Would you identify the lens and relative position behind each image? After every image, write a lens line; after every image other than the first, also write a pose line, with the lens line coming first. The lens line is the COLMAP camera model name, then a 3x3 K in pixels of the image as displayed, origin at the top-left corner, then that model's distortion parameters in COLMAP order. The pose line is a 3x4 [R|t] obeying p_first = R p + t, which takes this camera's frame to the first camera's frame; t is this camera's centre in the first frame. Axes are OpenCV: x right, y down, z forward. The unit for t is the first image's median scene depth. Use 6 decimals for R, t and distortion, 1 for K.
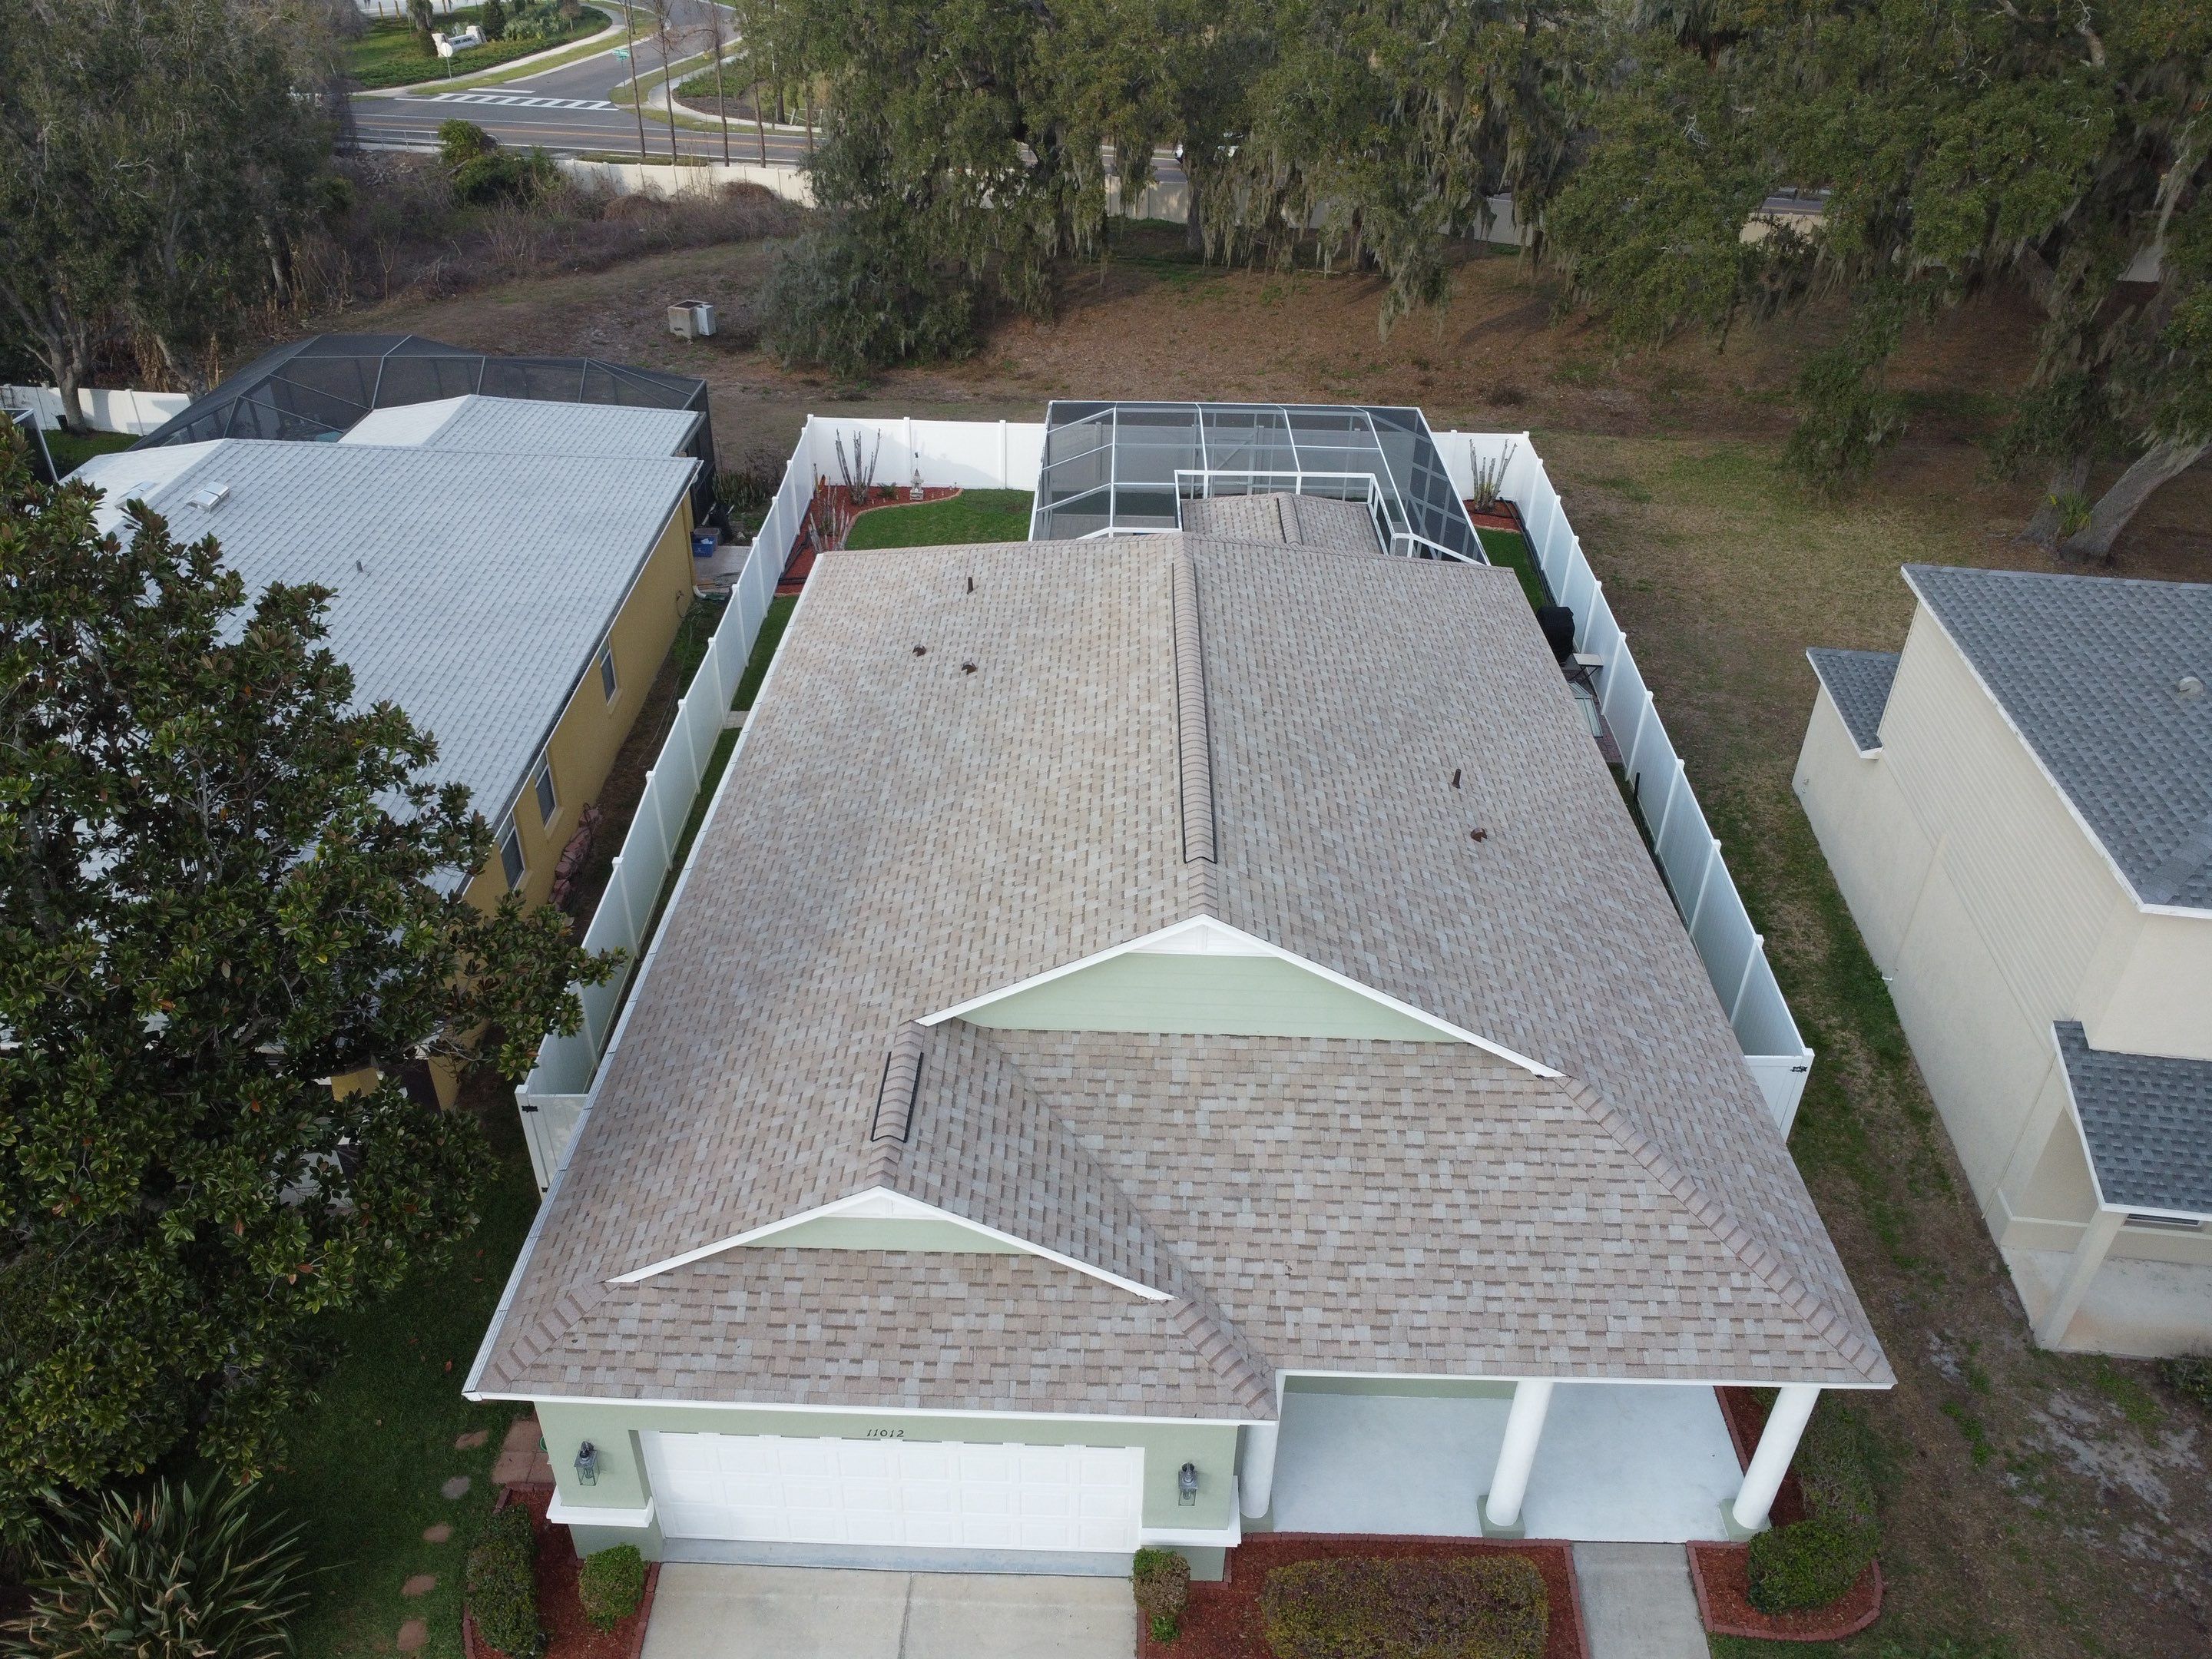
lens RADIAL K [[1606.1, 0, 1092.1], [0, 1606.1, 819.3], [0, 0, 1]] dist [-0.030959, -0.000929]
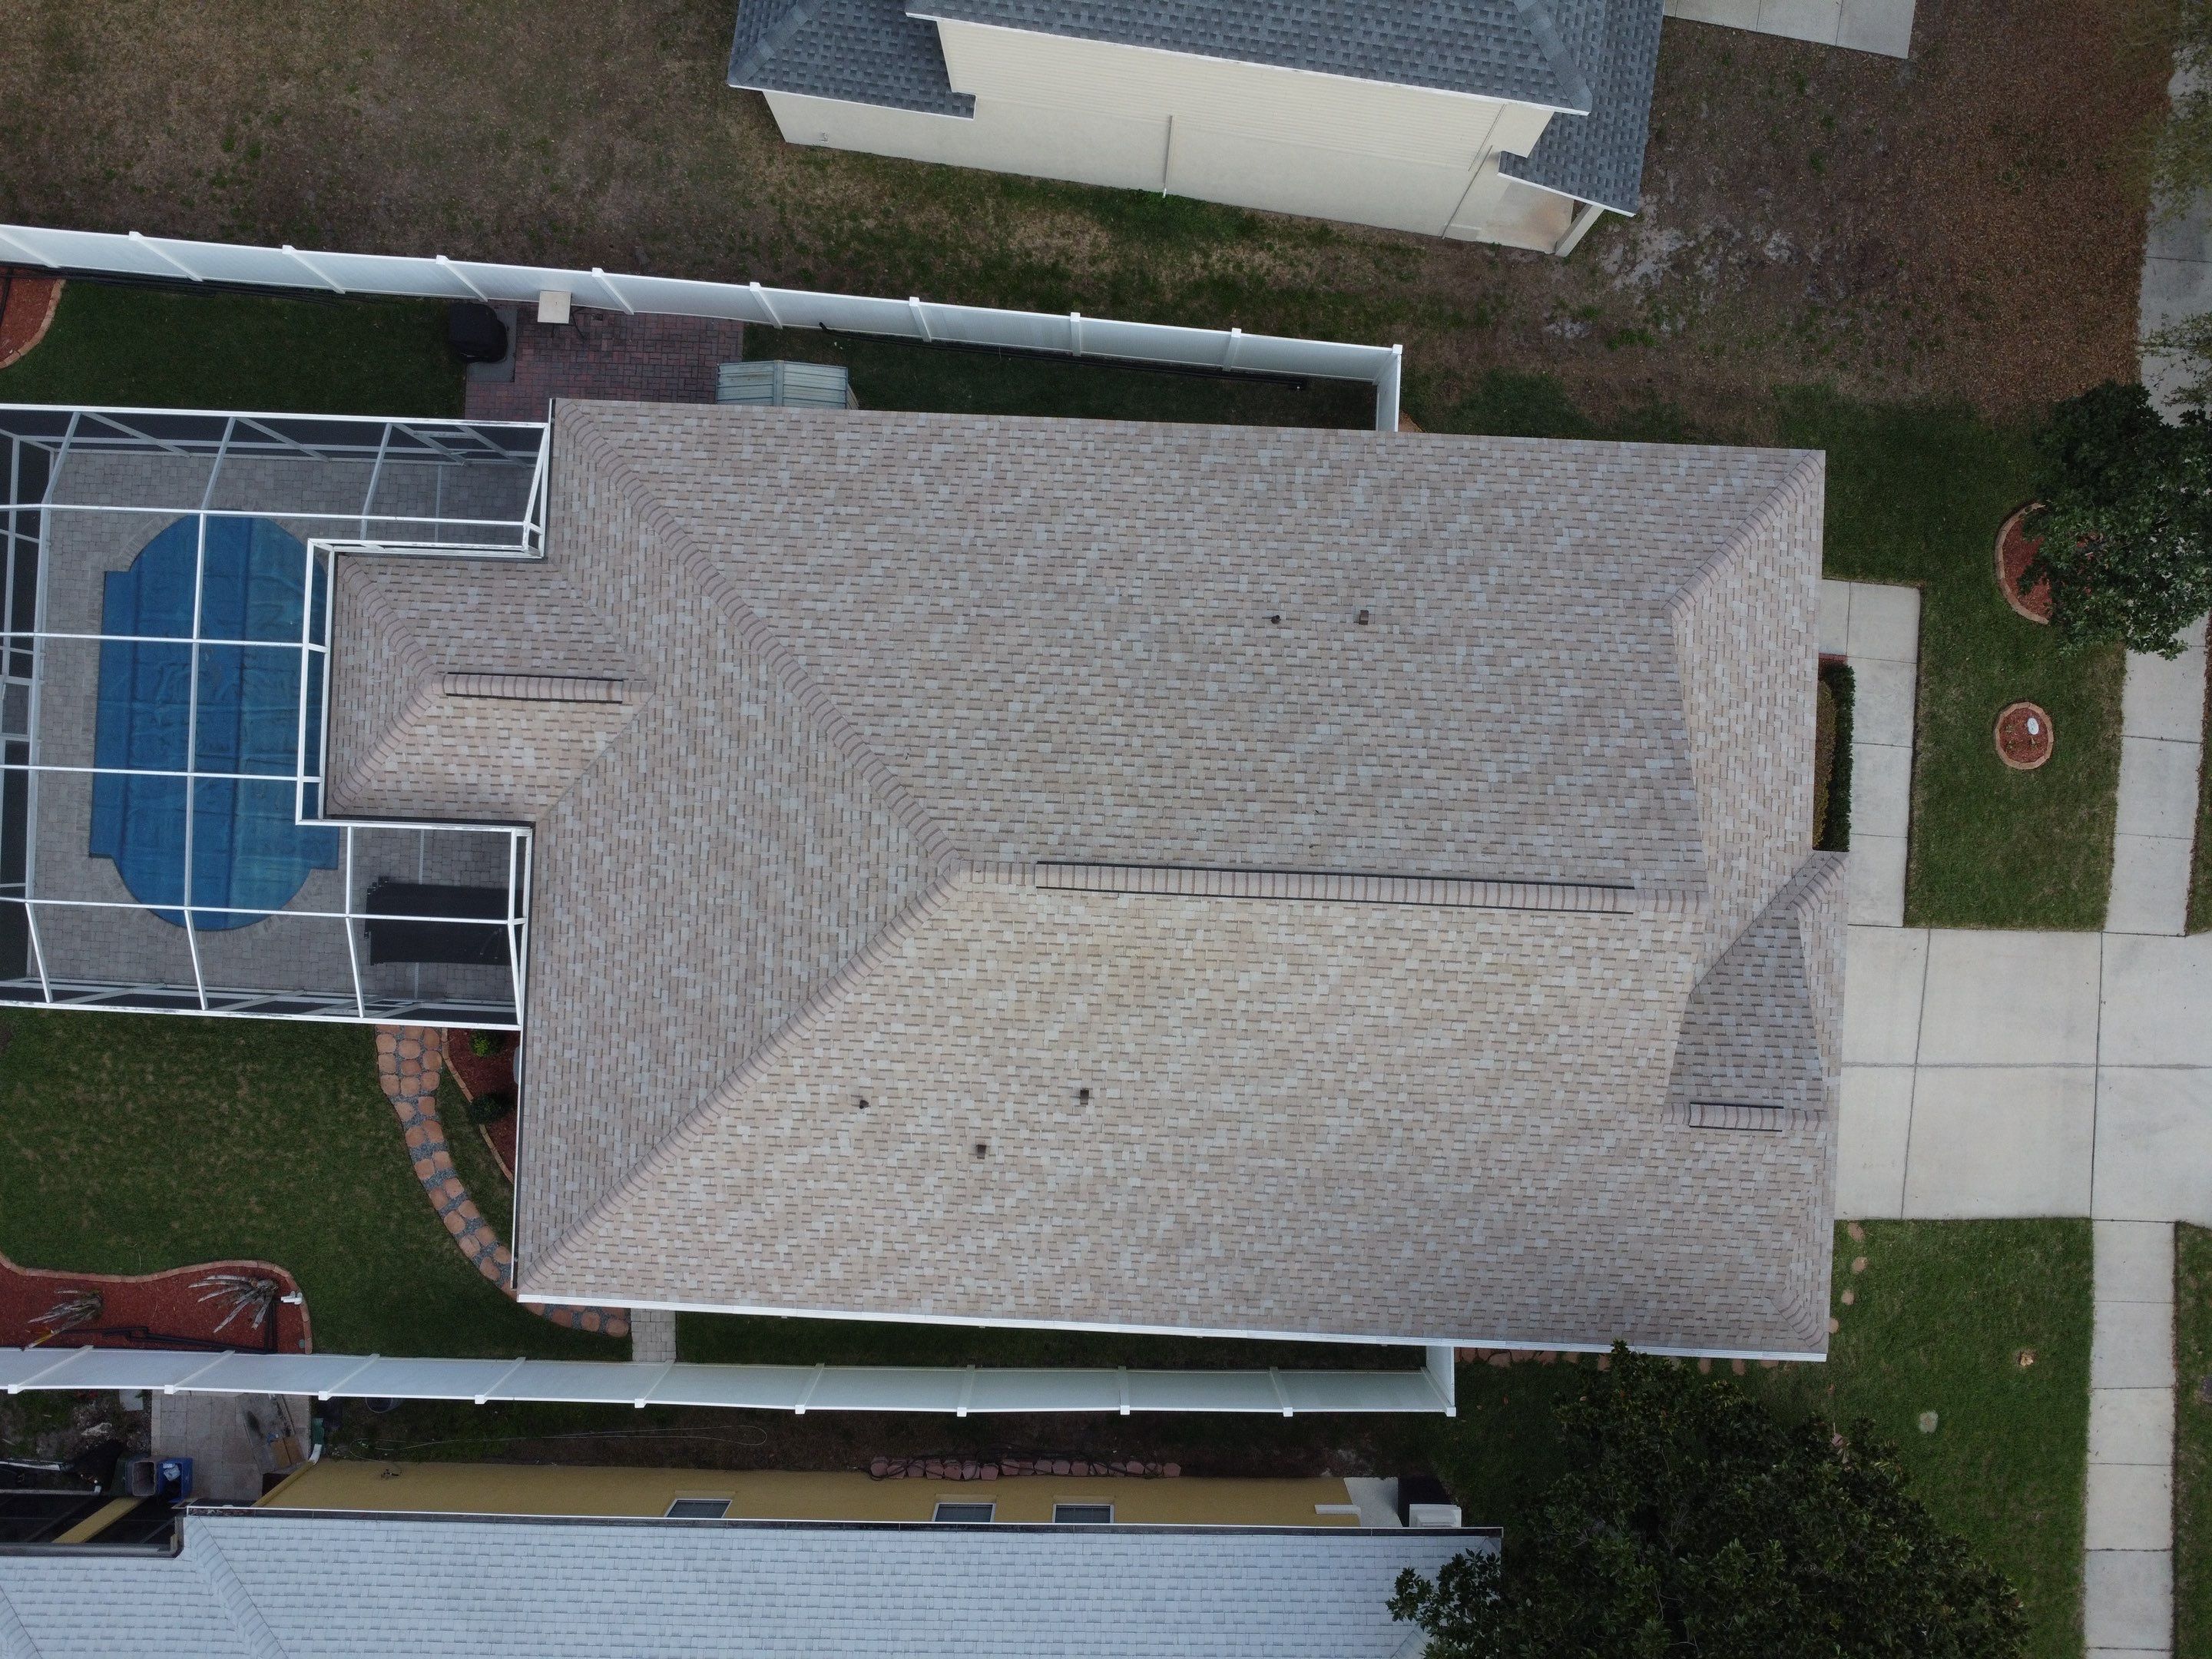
lens RADIAL K [[1606.1, 0, 1095.7], [0, 1606.1, 821.3], [0, 0, 1]] dist [-0.030959, -0.000929]
pose [[0.017564, -0.999803, -0.009259, 0.126661], [0.546958, 0.001856, 0.837158, -1.178466], [-0.836976, -0.019768, 0.546883, 0.642533]]
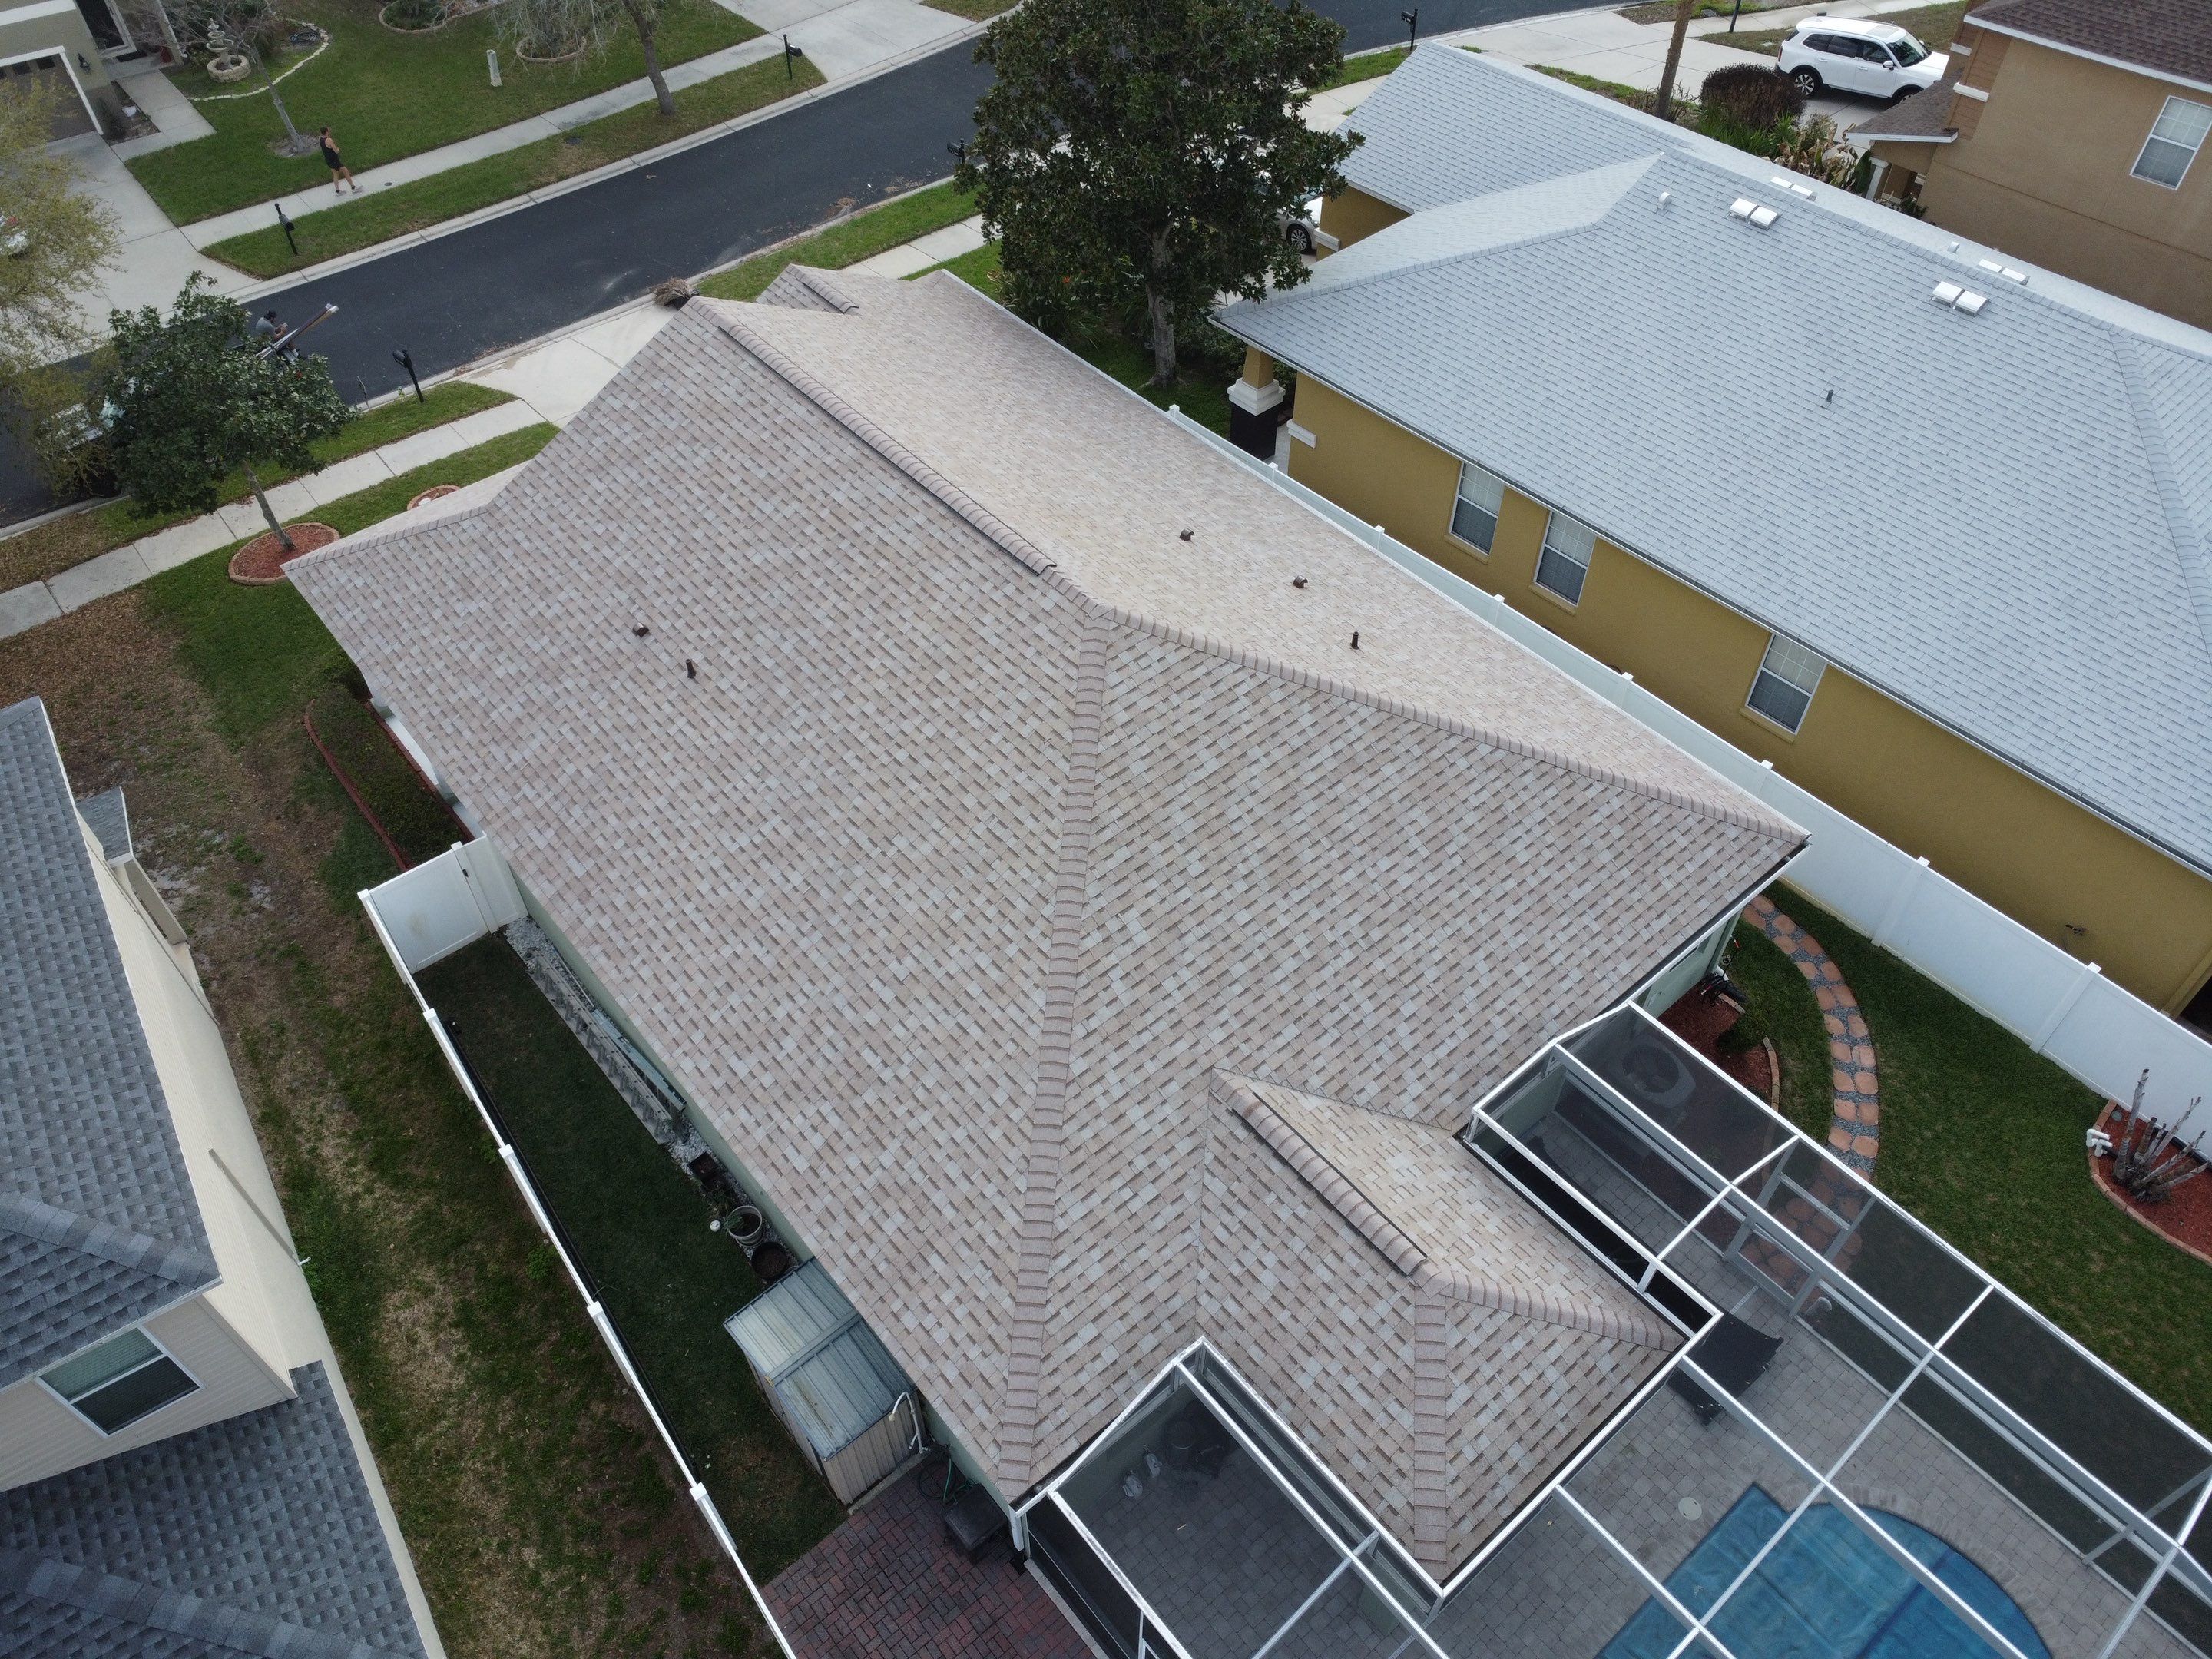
lens RADIAL K [[1606.1, 0, 1096.1], [0, 1606.1, 822.5], [0, 0, 1]] dist [-0.030959, -0.000929]
pose [[-0.751140, 0.480476, -0.452694, 0.654990], [-0.359622, 0.277239, 0.890961, -1.195416], [0.553590, 0.832035, -0.035456, 1.535757]]
